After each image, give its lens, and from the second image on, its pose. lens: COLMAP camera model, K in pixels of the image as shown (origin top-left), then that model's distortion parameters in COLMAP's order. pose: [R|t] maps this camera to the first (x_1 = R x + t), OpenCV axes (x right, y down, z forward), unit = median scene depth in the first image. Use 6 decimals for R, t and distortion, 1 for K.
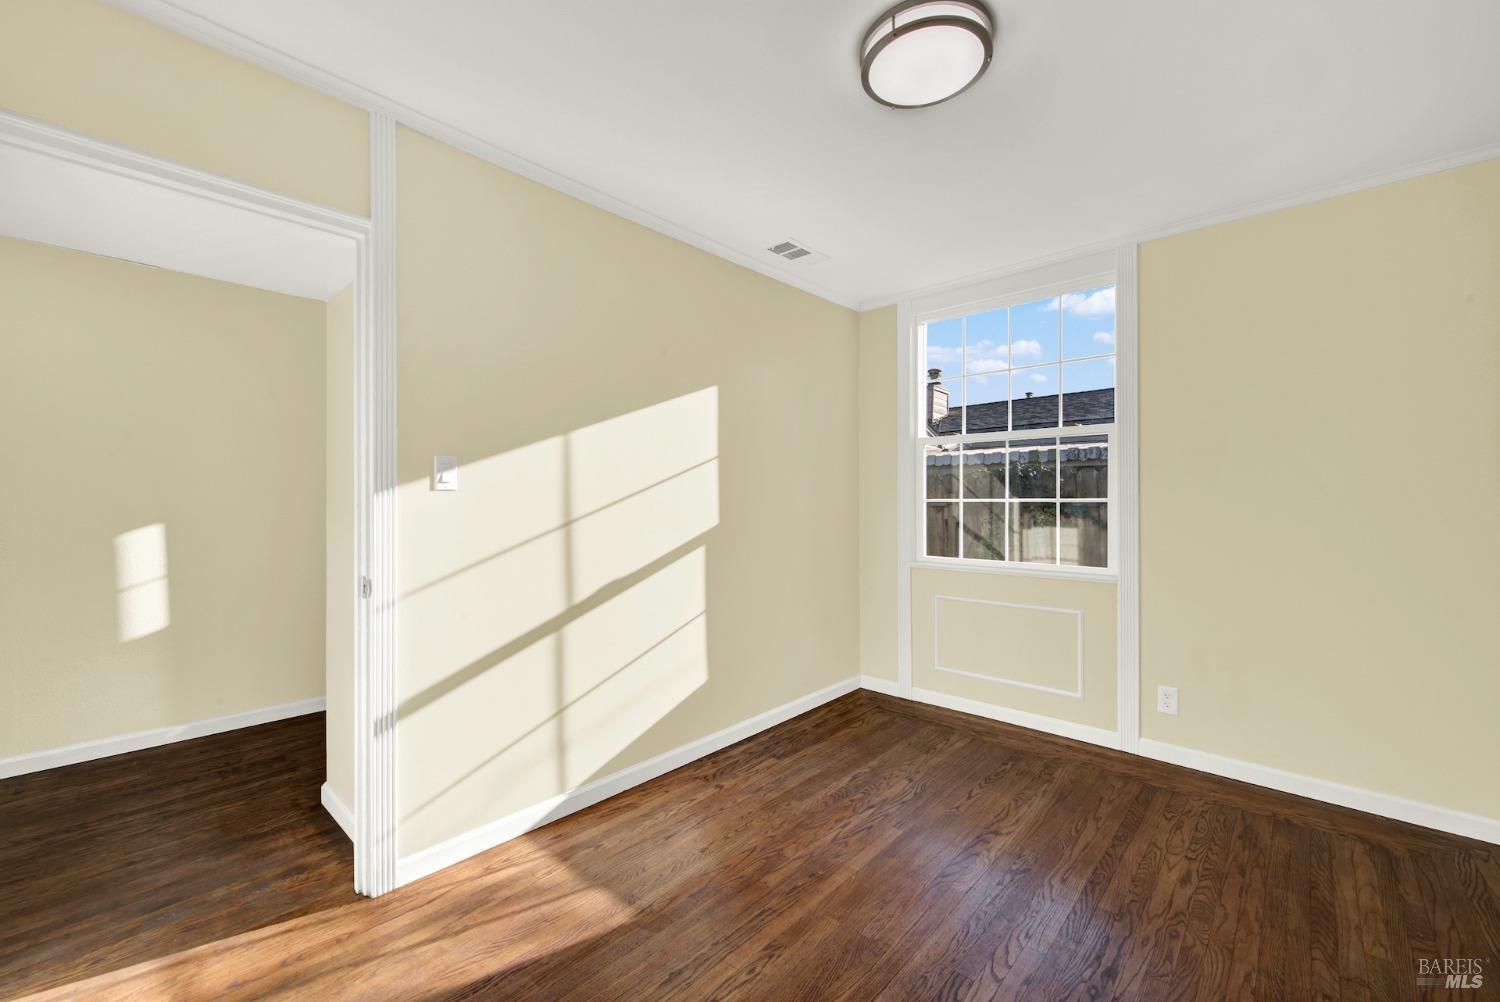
lens RADIAL K [[617.3, 0, 750.6], [0, 617.3, 500.7], [0, 0, 1]] dist [0.003239, -0.002933]
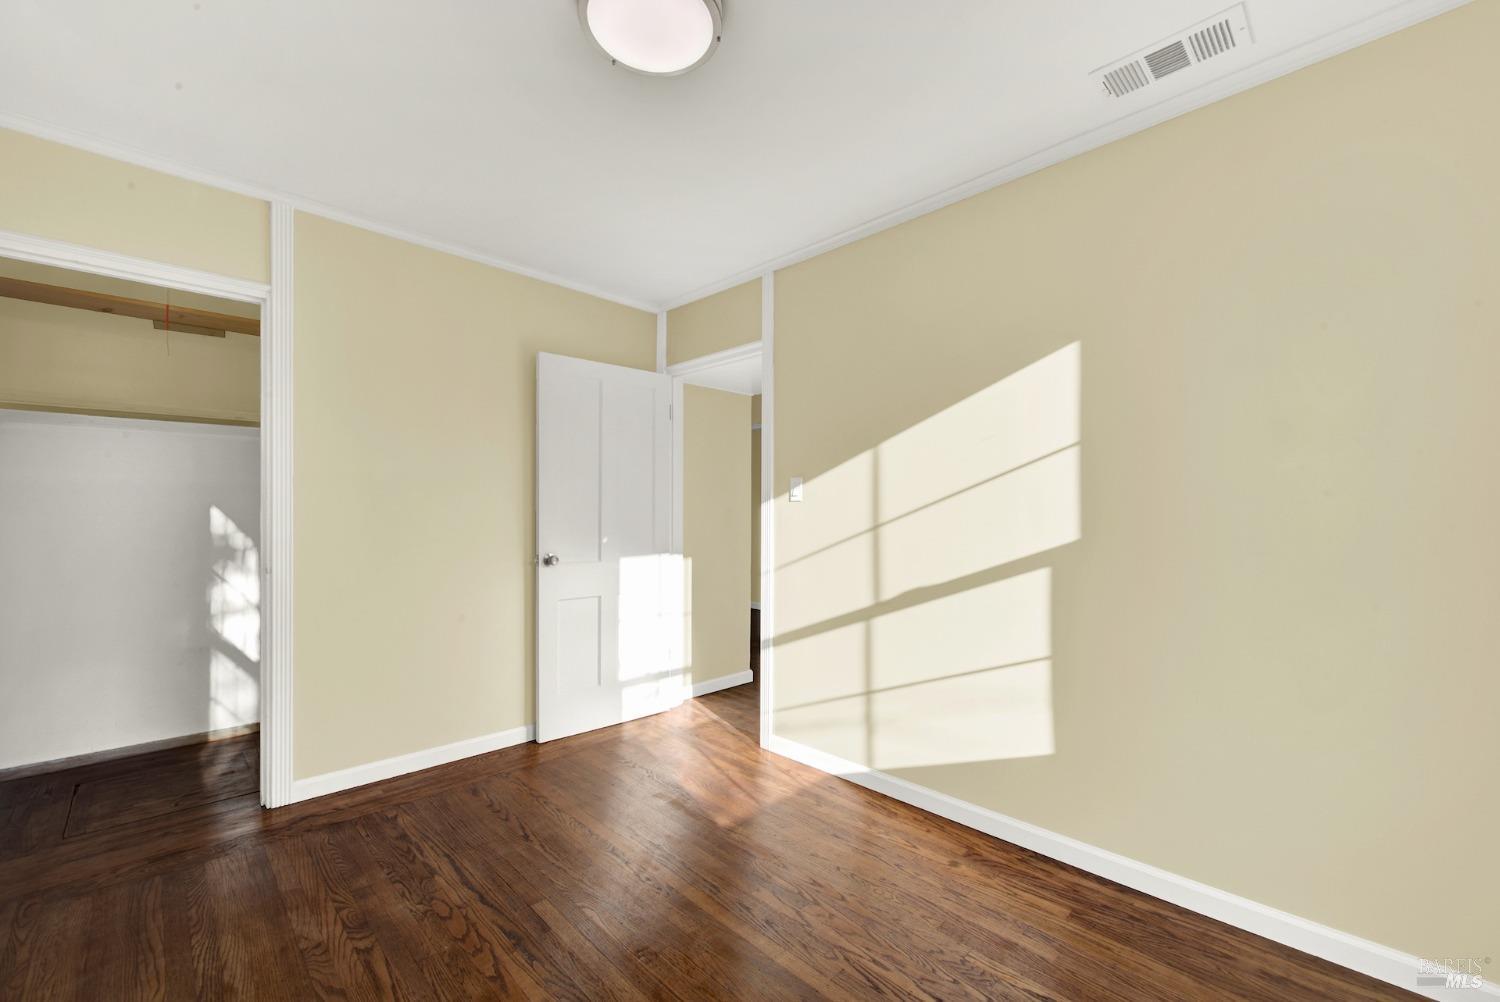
lens RADIAL K [[617.3, 0, 779.4], [0, 617.3, 502.8], [0, 0, 1]] dist [0.003239, -0.002933]
pose [[-0.043712, -0.019191, -0.998860, 0.814515], [-0.005035, 0.999807, -0.018989, 0.014430], [0.999031, 0.004199, -0.043800, 0.861799]]
